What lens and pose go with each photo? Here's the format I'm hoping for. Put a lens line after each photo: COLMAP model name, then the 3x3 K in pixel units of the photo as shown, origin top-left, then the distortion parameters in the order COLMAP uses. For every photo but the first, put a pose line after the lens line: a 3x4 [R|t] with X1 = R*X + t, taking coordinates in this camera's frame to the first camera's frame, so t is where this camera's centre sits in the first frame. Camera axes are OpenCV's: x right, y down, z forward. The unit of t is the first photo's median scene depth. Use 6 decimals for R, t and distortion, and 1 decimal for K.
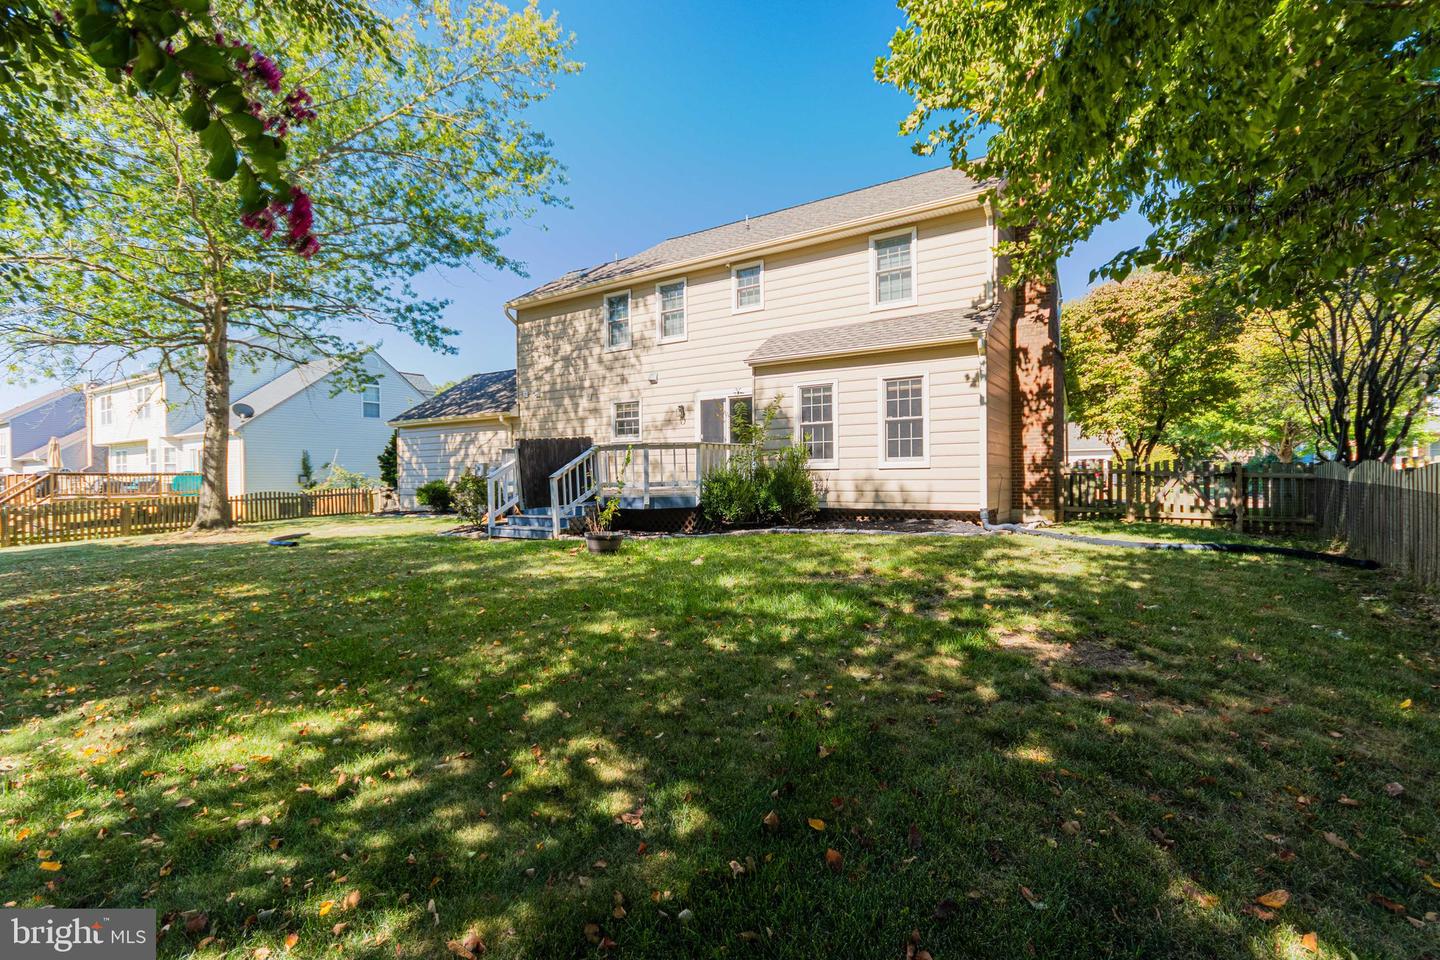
lens RADIAL K [[670.2, 0, 714.8], [0, 670.2, 477.1], [0, 0, 1]] dist [0.009186, -0.002561]
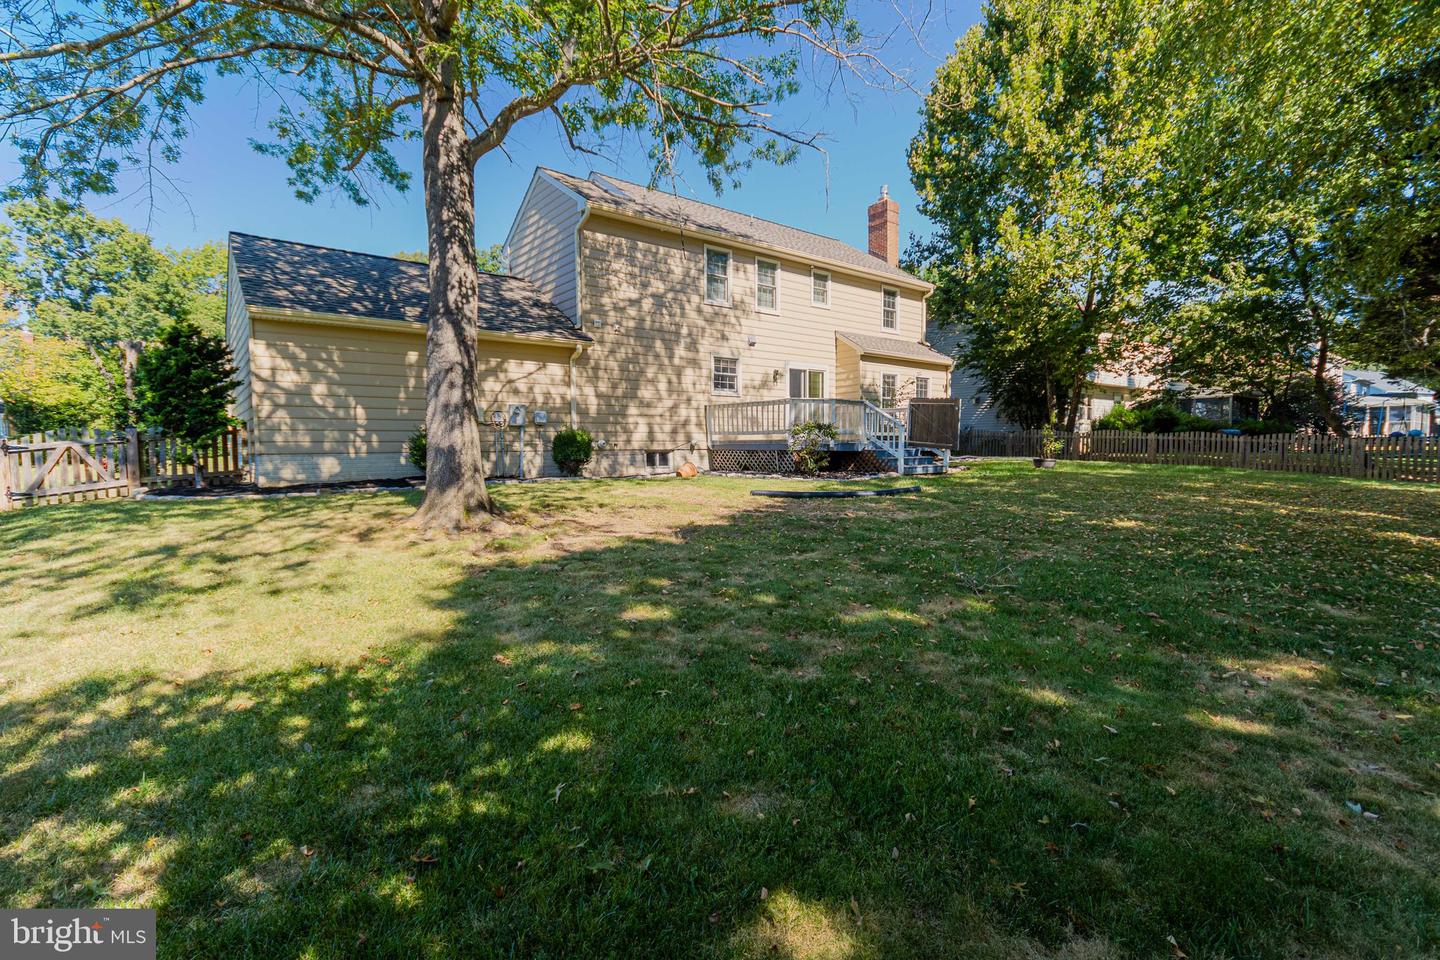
lens RADIAL K [[670.2, 0, 710.1], [0, 670.2, 482.2], [0, 0, 1]] dist [0.009186, -0.002561]
pose [[0.306197, -0.047511, 0.950782, -1.139799], [-0.000678, 0.998743, 0.050126, 0.028063], [-0.951968, -0.015993, 0.305780, 0.698796]]
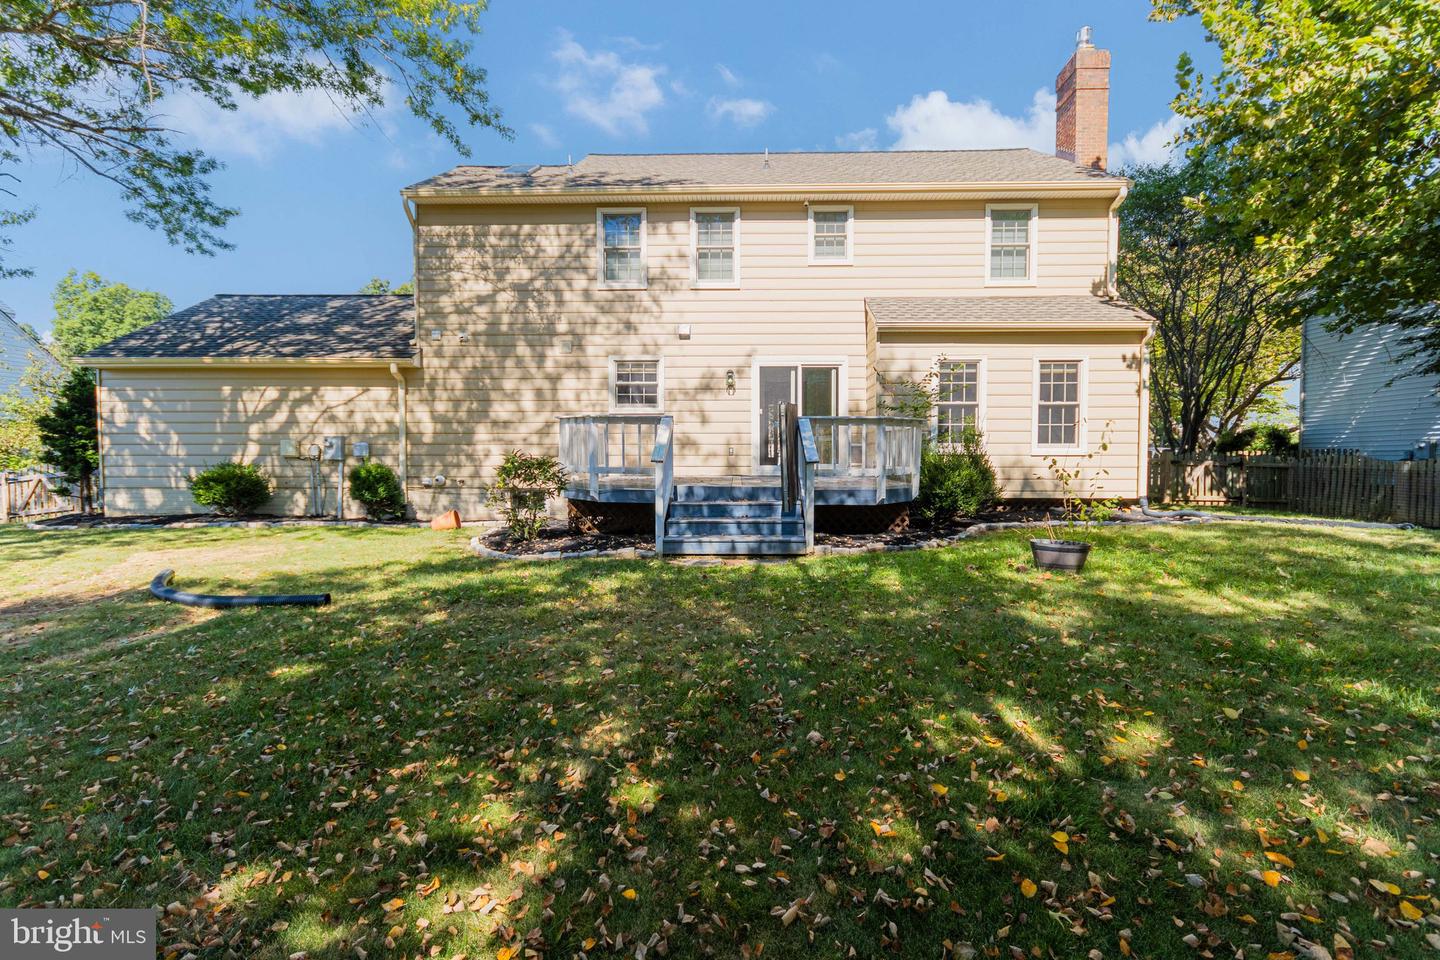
lens RADIAL K [[670.2, 0, 721.4], [0, 670.2, 478.1], [0, 0, 1]] dist [0.009186, -0.002561]
pose [[0.838146, -0.004810, 0.545424, -0.457082], [-0.009348, 0.999688, 0.023180, 0.001674], [-0.545365, -0.024527, 0.837840, 0.320381]]
